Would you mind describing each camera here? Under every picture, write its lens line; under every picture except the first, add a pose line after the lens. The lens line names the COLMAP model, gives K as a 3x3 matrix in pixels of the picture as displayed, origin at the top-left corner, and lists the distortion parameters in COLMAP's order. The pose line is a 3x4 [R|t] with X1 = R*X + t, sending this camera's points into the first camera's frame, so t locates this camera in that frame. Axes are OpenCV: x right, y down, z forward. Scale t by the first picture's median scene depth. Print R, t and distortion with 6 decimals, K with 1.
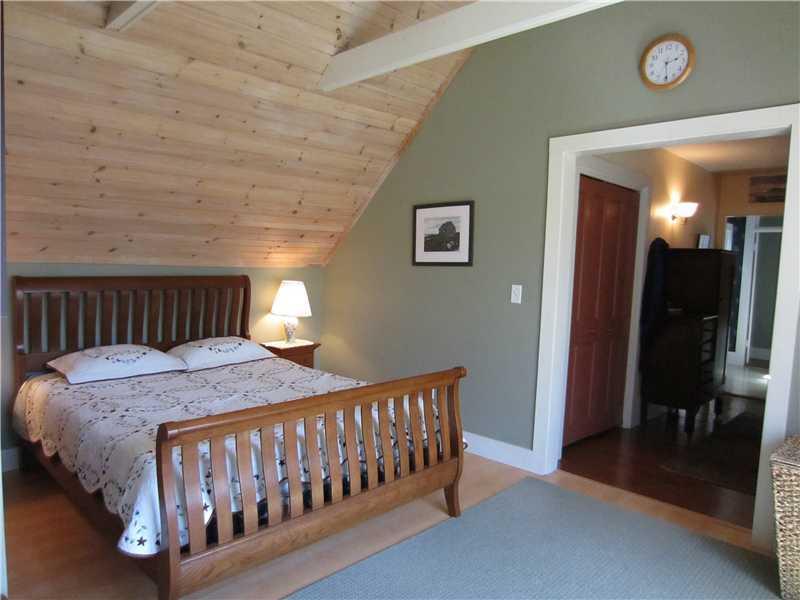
lens RADIAL K [[562.7, 0, 391.6], [0, 562.7, 301.9], [0, 0, 1]] dist [-0.042758, 0.024599]
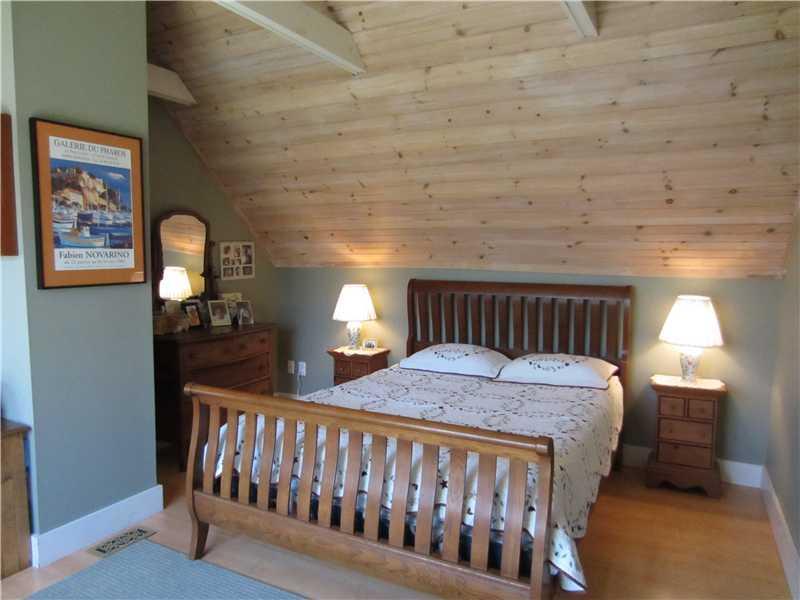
lens RADIAL K [[562.7, 0, 391.6], [0, 562.7, 301.9], [0, 0, 1]] dist [-0.042758, 0.024599]
pose [[0.282035, 0.050507, -0.958074, 0.514581], [-0.080006, 0.996373, 0.028975, -0.025278], [0.956062, 0.068479, 0.285053, 0.546176]]
